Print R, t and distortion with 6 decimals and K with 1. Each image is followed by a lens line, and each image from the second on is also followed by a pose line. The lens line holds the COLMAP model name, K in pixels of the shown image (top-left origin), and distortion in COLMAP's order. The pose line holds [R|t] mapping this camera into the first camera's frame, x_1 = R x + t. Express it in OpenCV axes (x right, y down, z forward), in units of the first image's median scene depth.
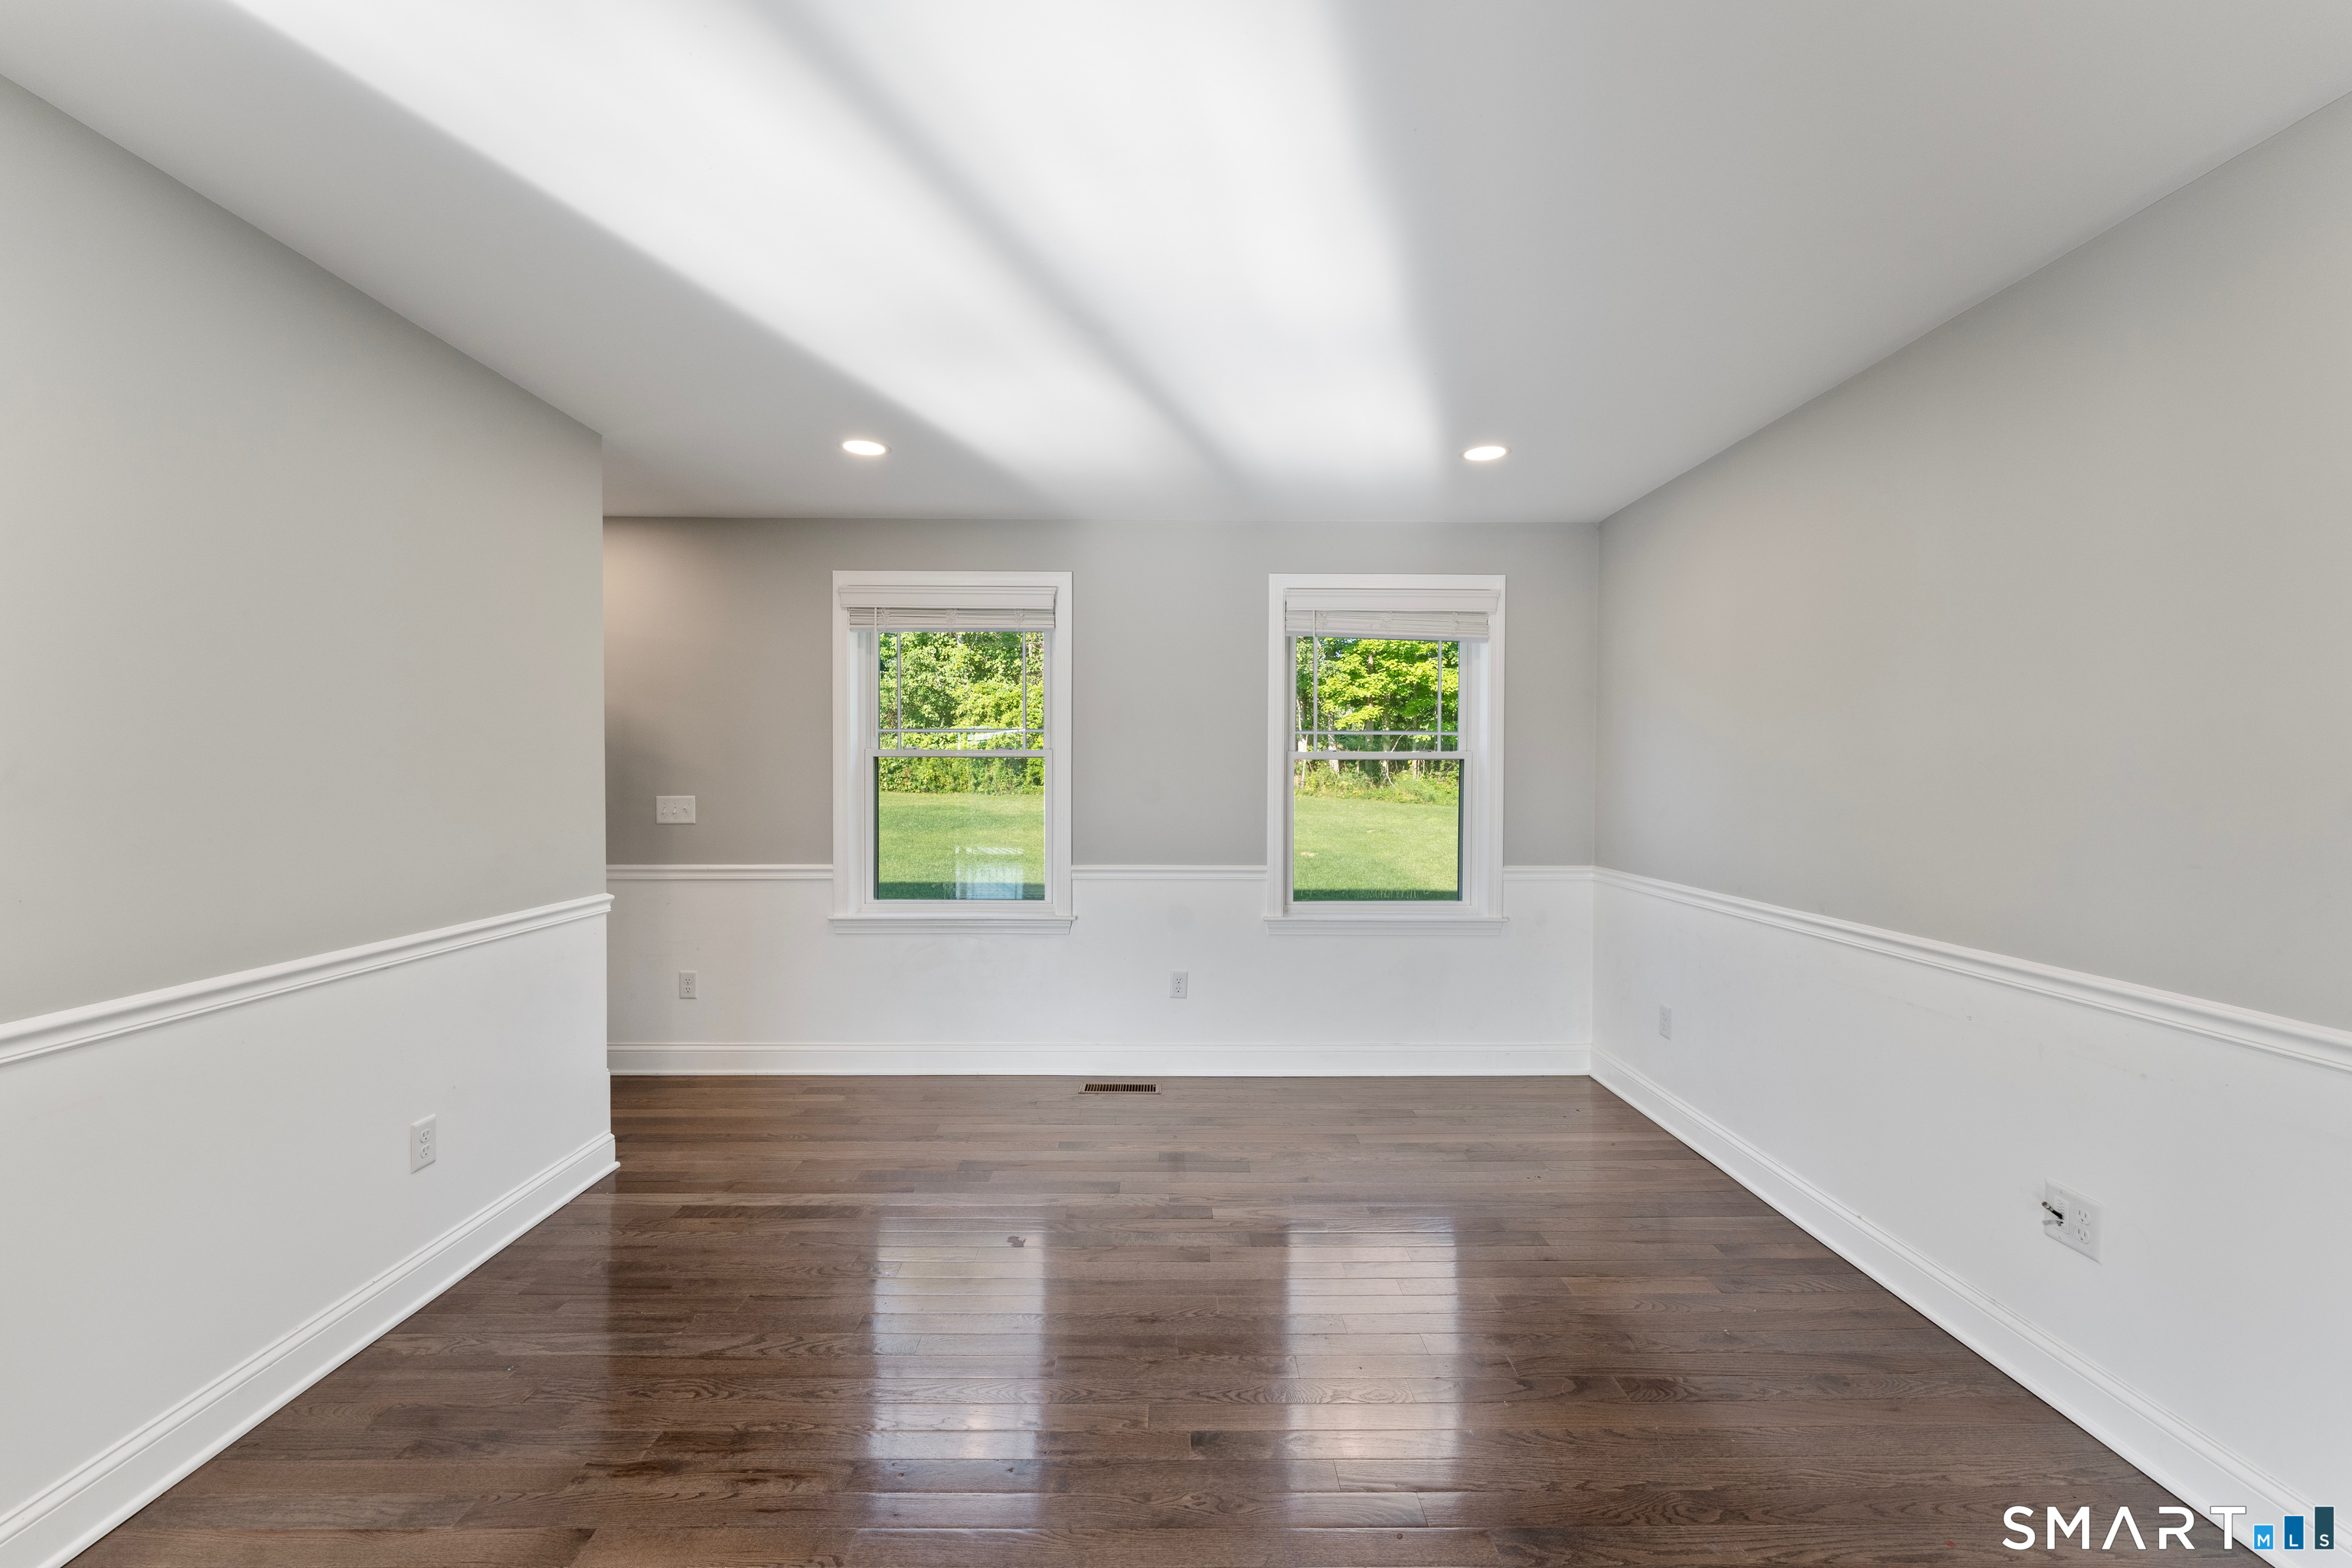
lens RADIAL K [[958.2, 0, 1172.3], [0, 958.2, 778.7], [0, 0, 1]] dist [-0.002263, -0.000197]
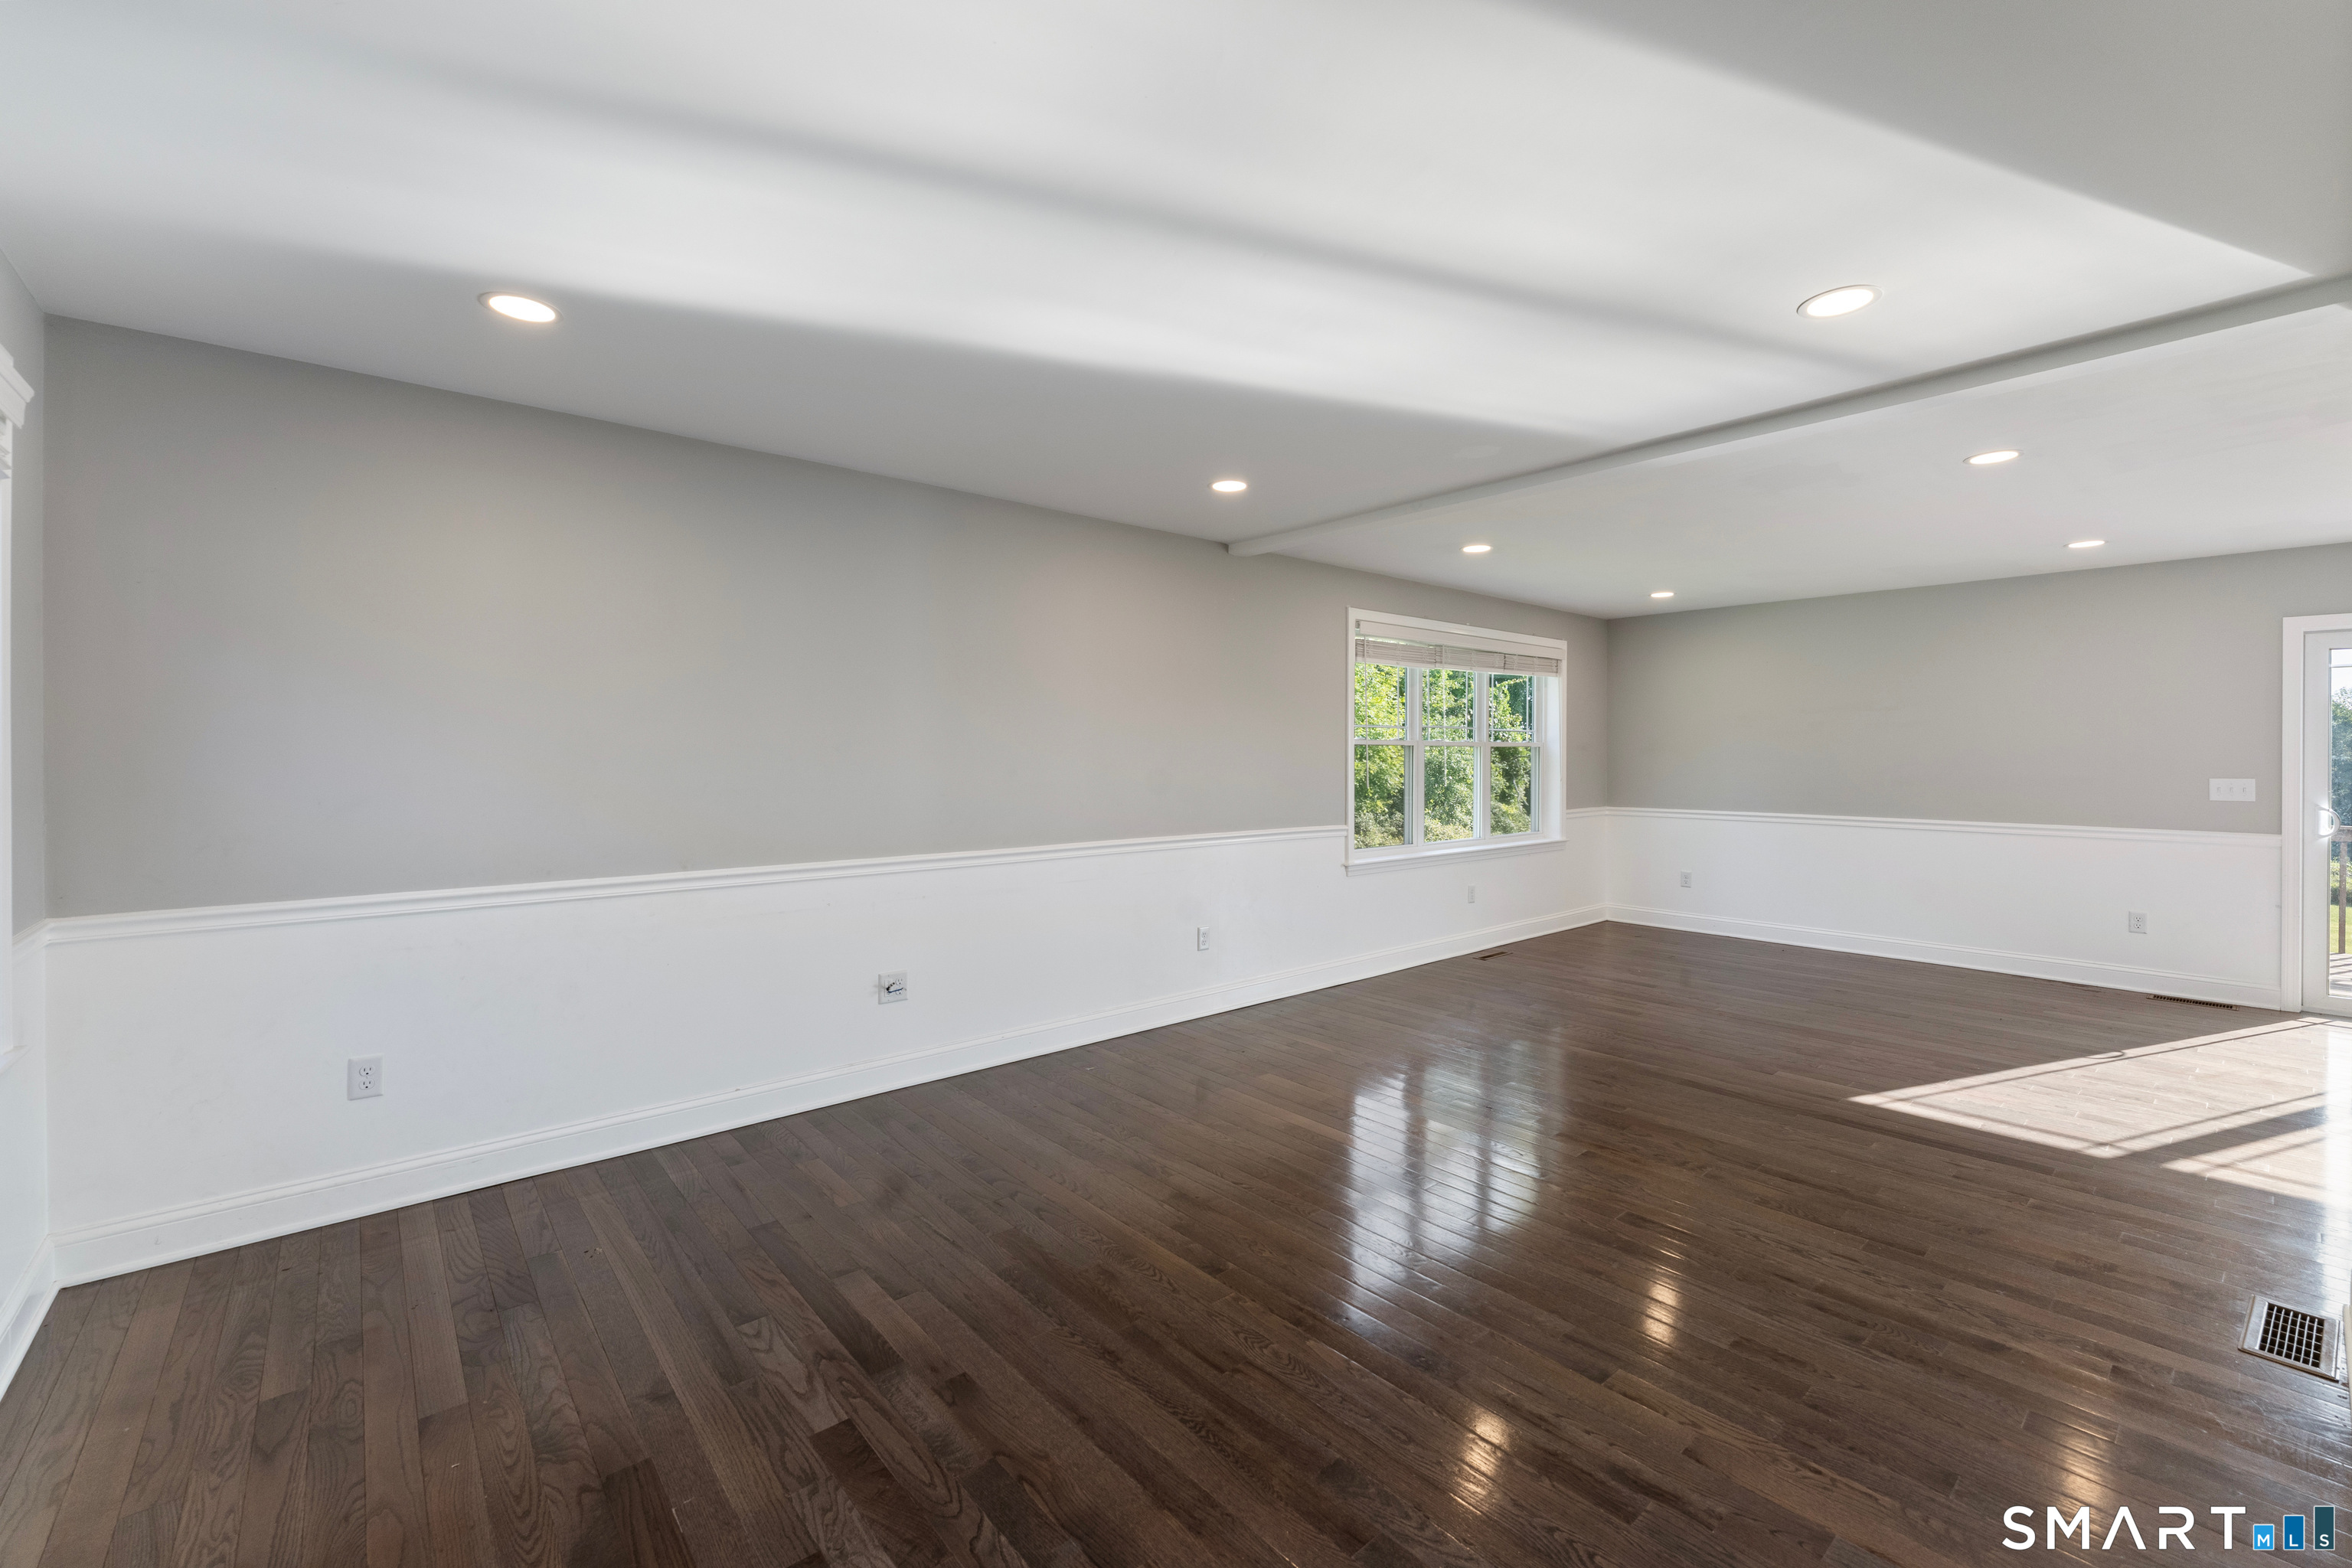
lens RADIAL K [[958.2, 0, 1180.7], [0, 958.2, 757.3], [0, 0, 1]] dist [-0.002263, -0.000197]
pose [[-0.649169, -0.007715, 0.760605, -0.057531], [0.002843, 0.999917, 0.012569, -0.001468], [-0.760639, 0.010322, -0.649093, 0.116413]]
